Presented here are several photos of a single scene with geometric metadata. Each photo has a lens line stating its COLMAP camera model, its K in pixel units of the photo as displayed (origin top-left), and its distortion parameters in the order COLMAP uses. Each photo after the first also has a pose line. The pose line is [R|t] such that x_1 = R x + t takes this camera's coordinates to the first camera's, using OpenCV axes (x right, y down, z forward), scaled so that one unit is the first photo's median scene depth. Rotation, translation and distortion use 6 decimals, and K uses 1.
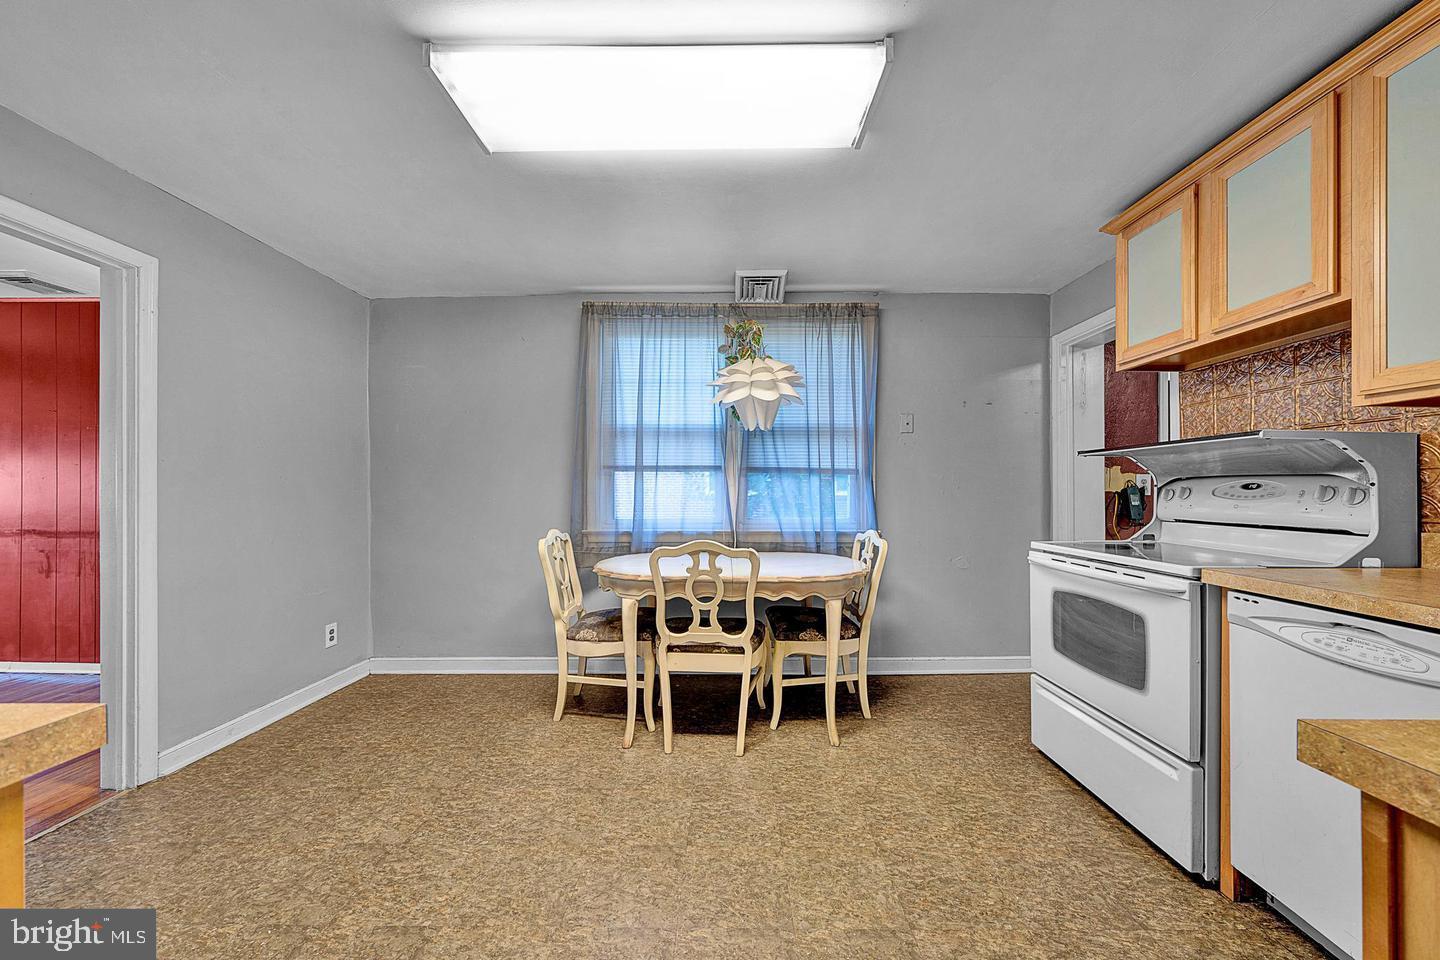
lens RADIAL K [[500.2, 0, 721.1], [0, 500.2, 485.3], [0, 0, 1]] dist [-0.001116, -0.000038]
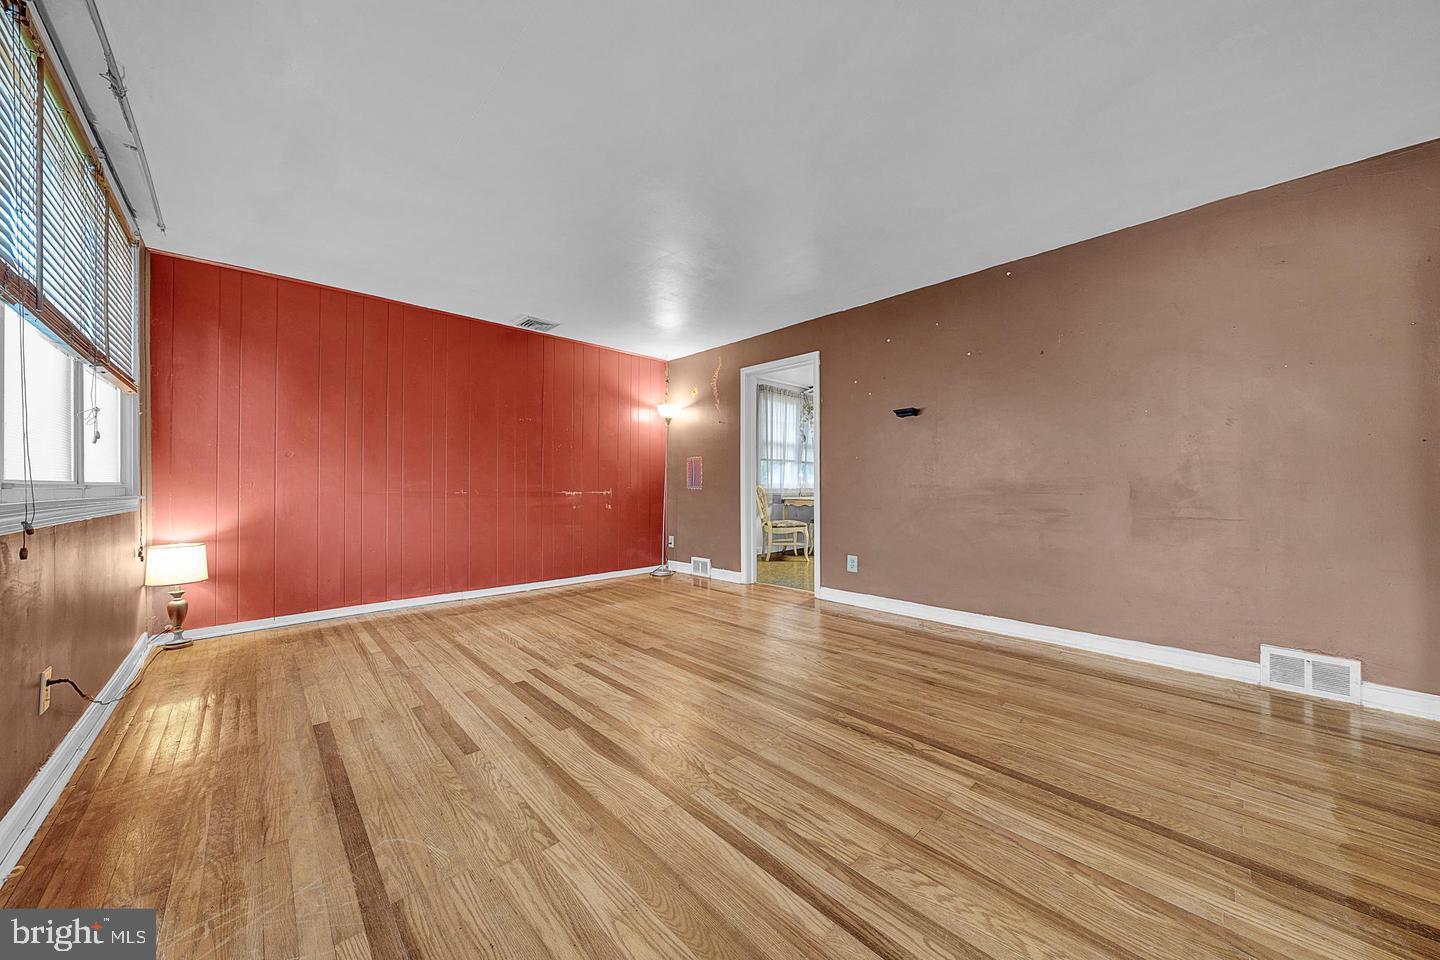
lens RADIAL K [[500.2, 0, 721.1], [0, 500.2, 485.3], [0, 0, 1]] dist [-0.001116, -0.000038]
pose [[0.718761, -0.003354, 0.695249, -2.386649], [-0.004220, 0.999949, 0.009187, 0.072562], [-0.695244, -0.009537, 0.718710, -0.555361]]
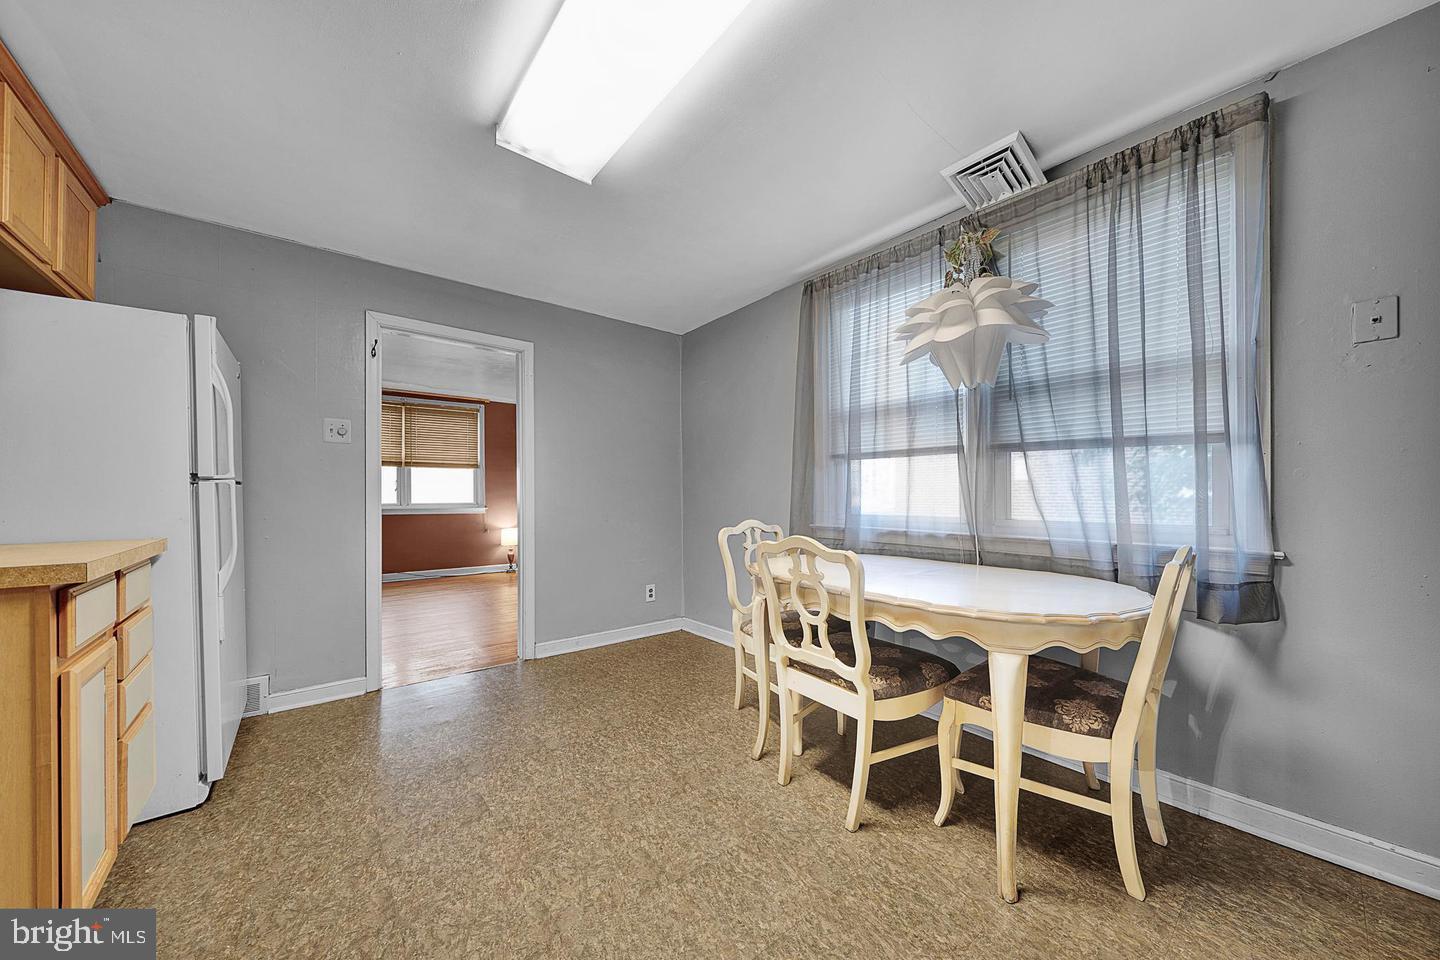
lens RADIAL K [[494.0, 0, 721.4], [0, 494.0, 492.0], [0, 0, 1]] dist [-0.001207, -0.000144]
pose [[0.650163, -0.003407, -0.759787, 0.412150], [0.006902, 0.999975, 0.001422, 0.033157], [0.759764, -0.006168, 0.650170, 0.335332]]
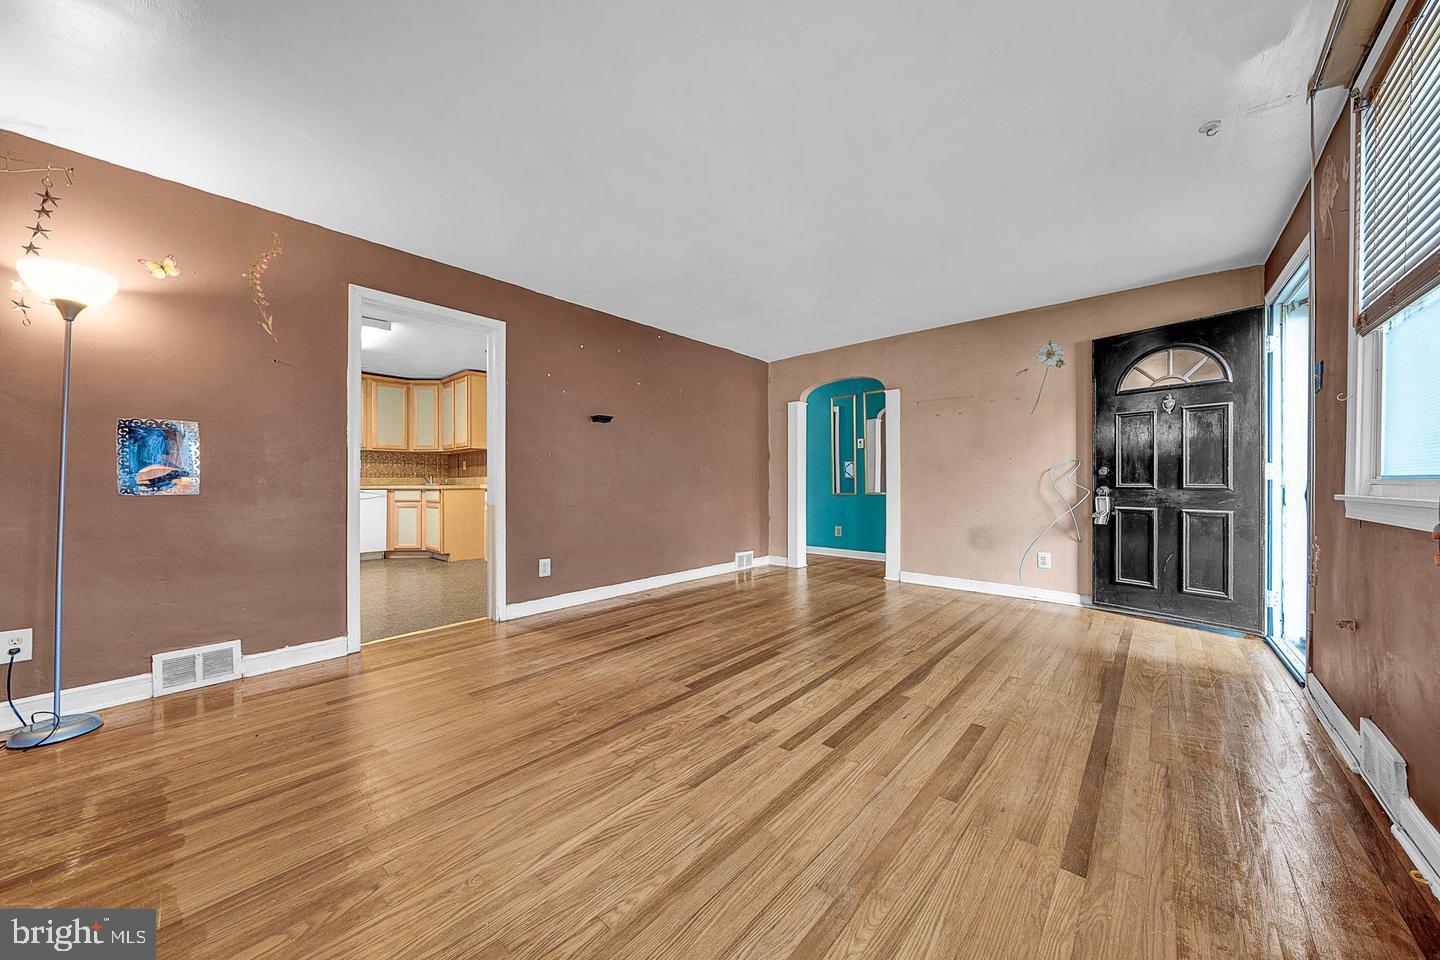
lens RADIAL K [[500.2, 0, 721.1], [0, 500.2, 485.3], [0, 0, 1]] dist [-0.001116, -0.000038]
pose [[-0.760038, -0.002403, 0.649874, -2.345161], [-0.004100, 0.999991, -0.001098, 0.089615], [-0.649866, -0.003499, -0.760041, 1.136590]]
